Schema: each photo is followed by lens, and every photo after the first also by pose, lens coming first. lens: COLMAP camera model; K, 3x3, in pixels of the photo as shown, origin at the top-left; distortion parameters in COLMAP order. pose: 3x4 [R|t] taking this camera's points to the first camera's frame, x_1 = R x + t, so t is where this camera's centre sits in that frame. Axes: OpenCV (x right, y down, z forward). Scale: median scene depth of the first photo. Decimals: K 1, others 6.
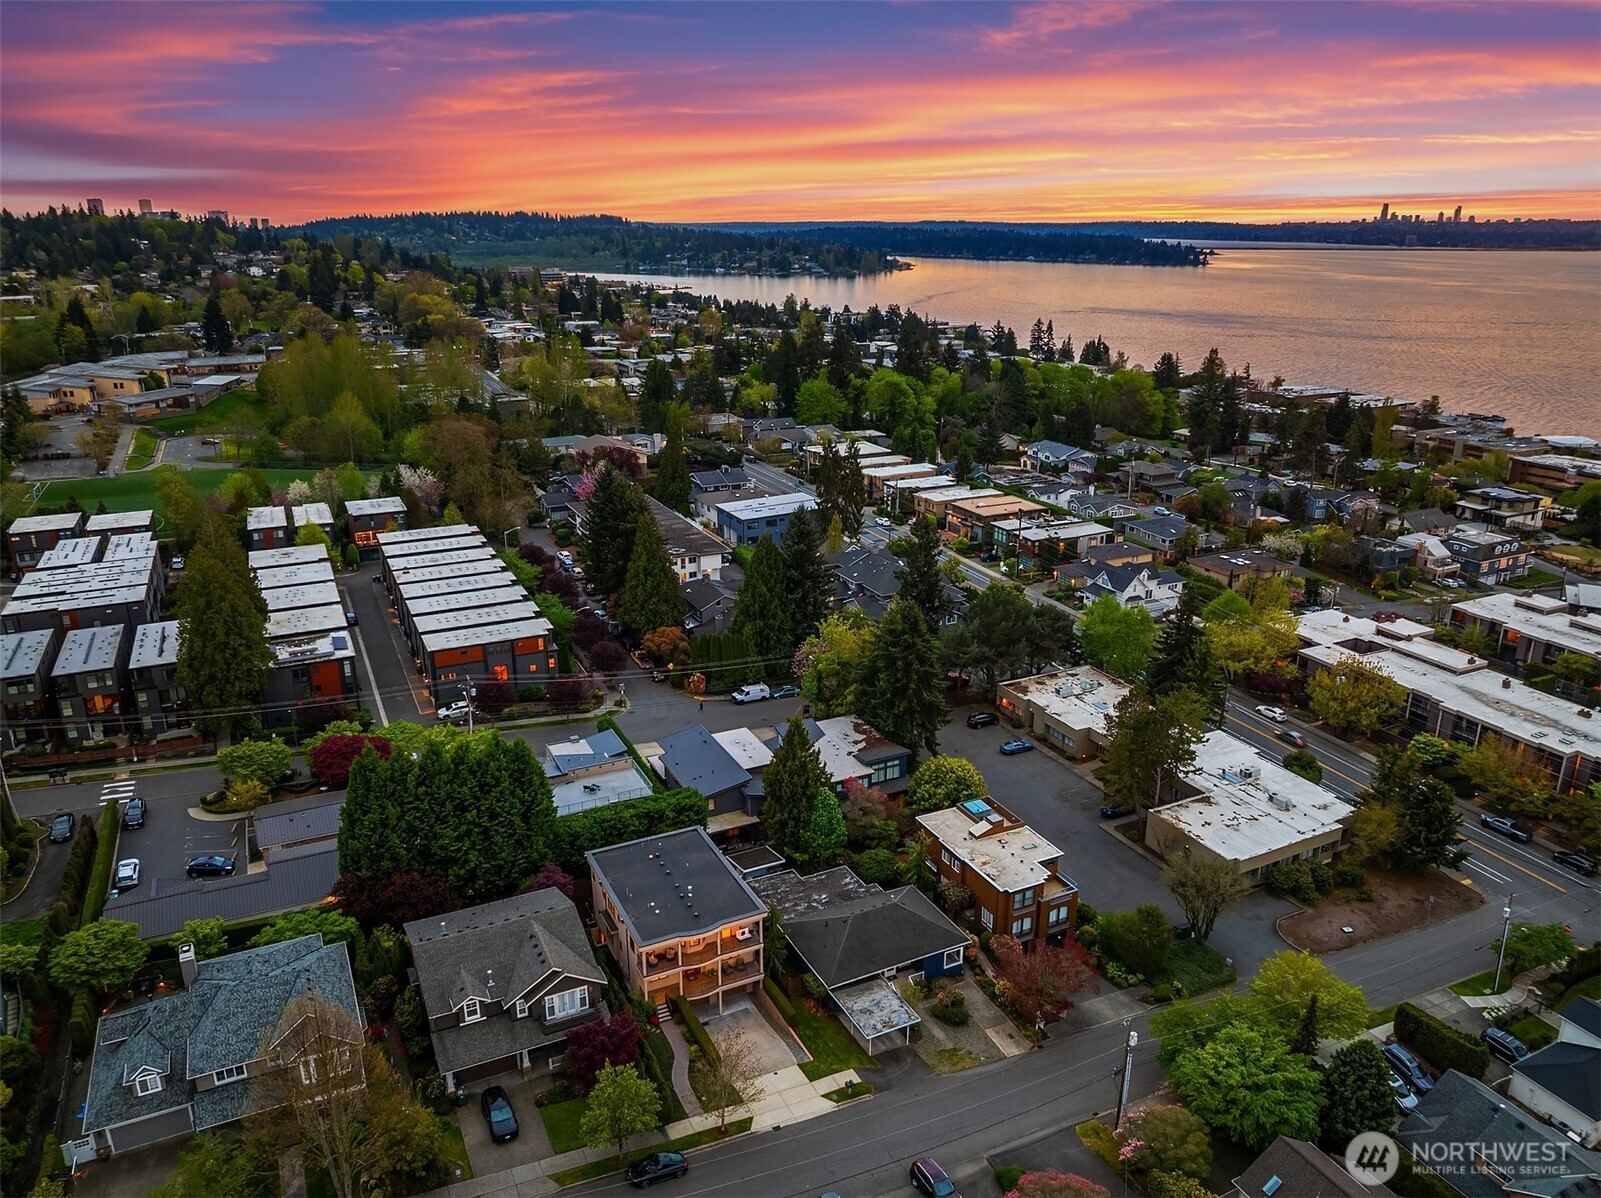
lens RADIAL K [[1125.8, 0, 800.5], [0, 1125.8, 599.0], [0, 0, 1]] dist [-0.032072, -0.001434]
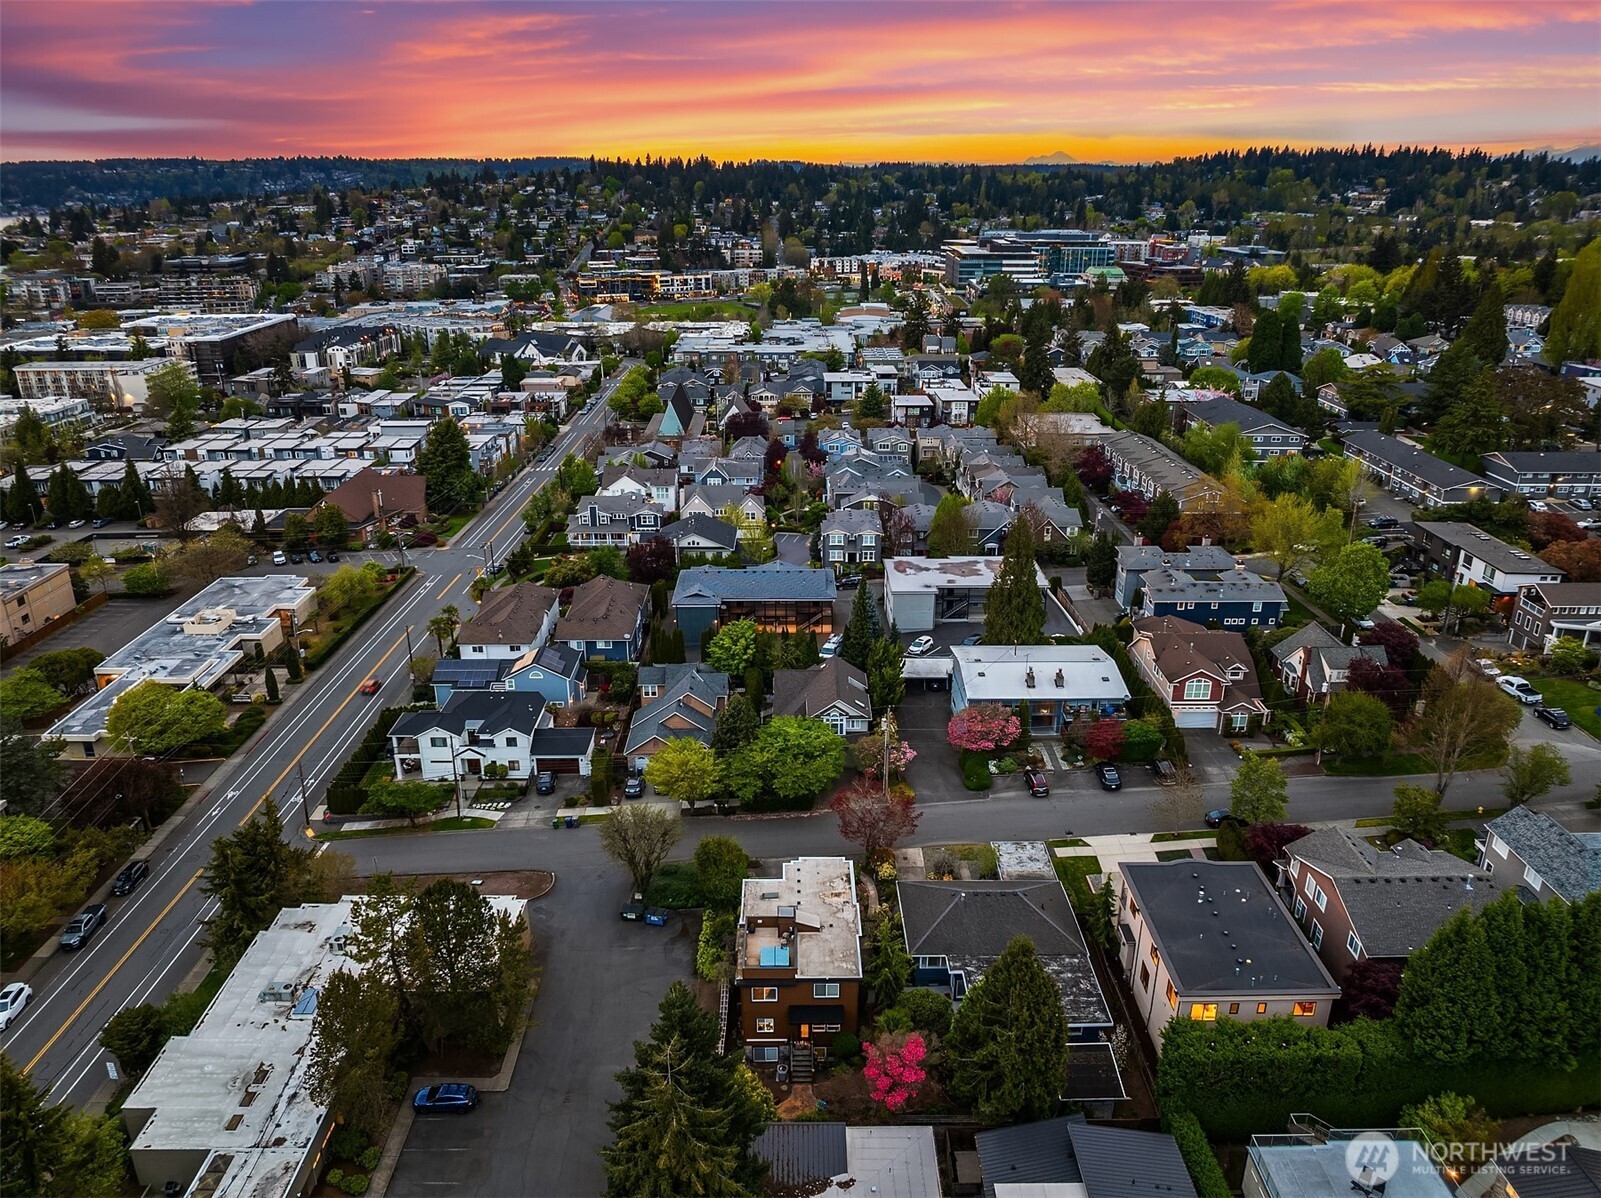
lens RADIAL K [[1125.8, 0, 800.5], [0, 1125.8, 599.0], [0, 0, 1]] dist [-0.032072, -0.001434]
pose [[-0.894756, -0.159500, 0.417100, -0.138212], [0.142946, 0.782586, 0.605909, -0.476722], [-0.423059, 0.601763, -0.677423, 1.475077]]
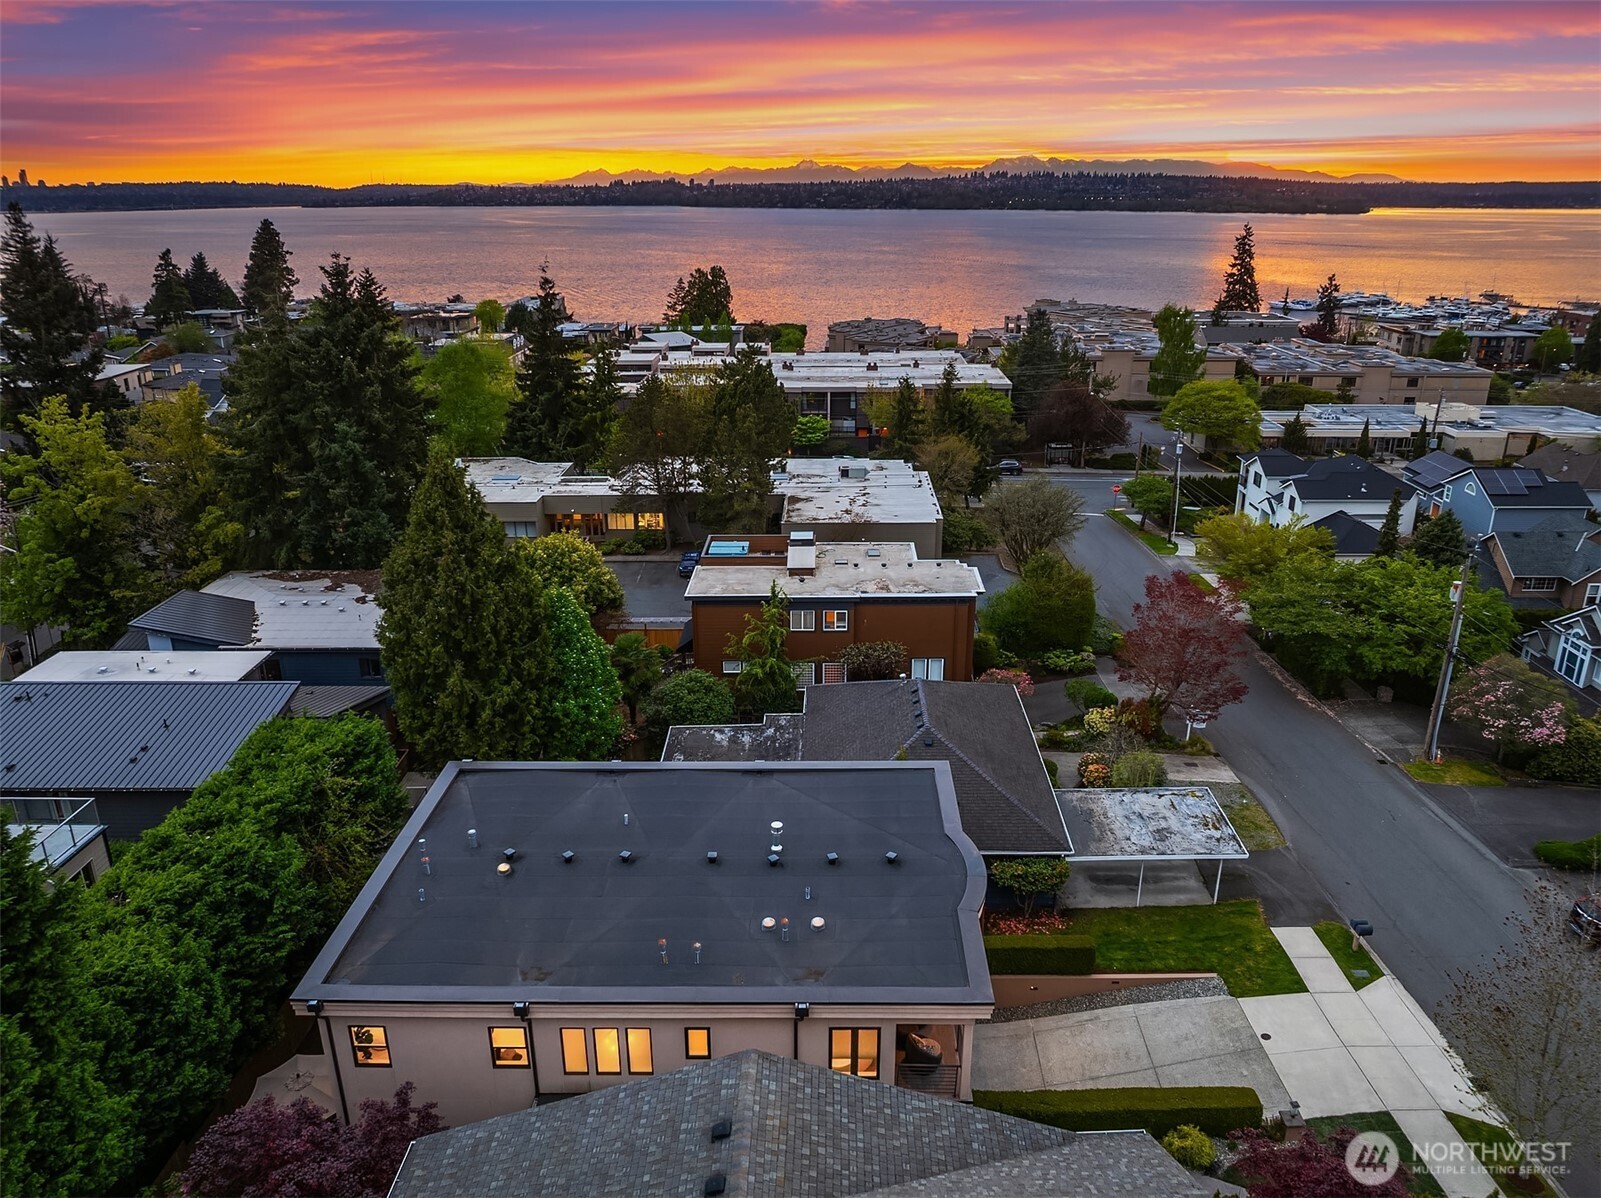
lens RADIAL K [[1135.6, 0, 841.9], [0, 1135.6, 601.0], [0, 0, 1]] dist [-0.055466, 0.027181]
pose [[0.440892, -0.308806, 0.842765, -0.313208], [0.283095, 0.938868, 0.195919, 0.129094], [-0.851746, 0.152204, 0.501361, 0.748171]]
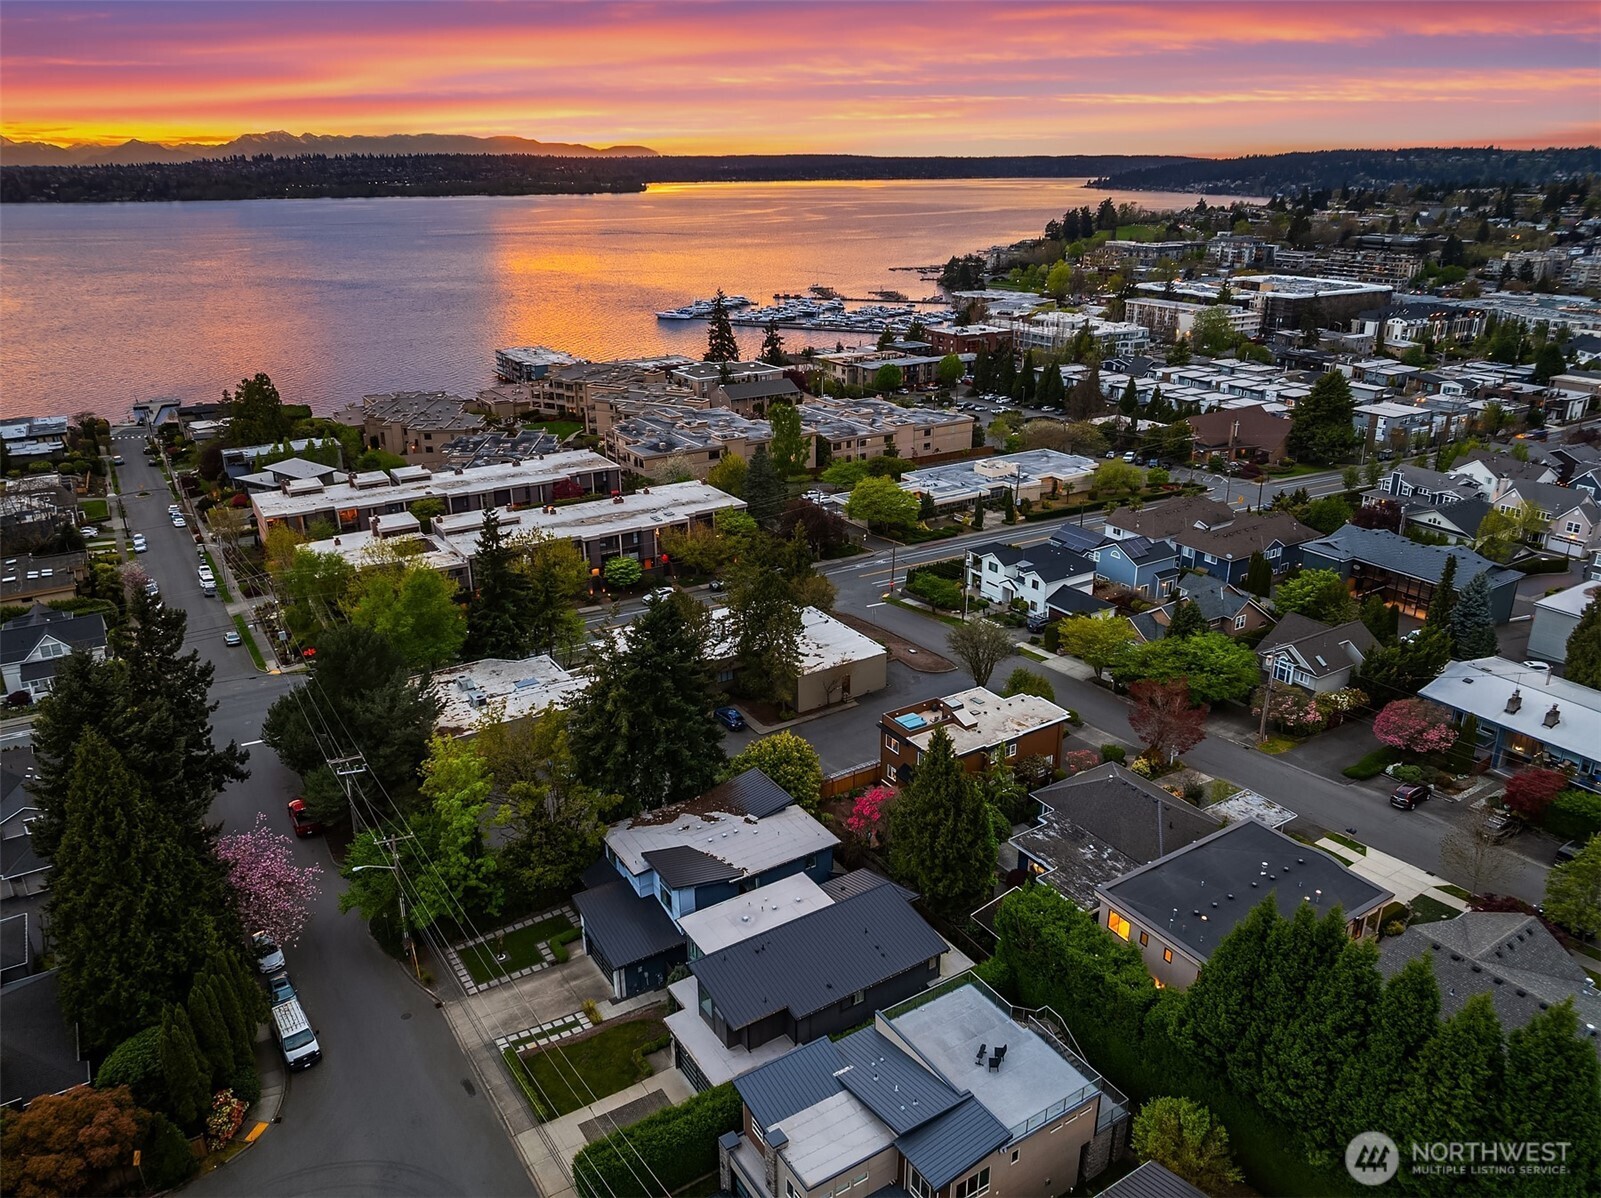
lens RADIAL K [[1125.8, 0, 800.5], [0, 1125.8, 599.0], [0, 0, 1]] dist [-0.032072, -0.001434]
pose [[-0.105351, -0.362330, 0.926077, -0.658725], [0.318531, 0.869897, 0.376586, -0.274614], [-0.942040, 0.334658, 0.023769, 1.128285]]
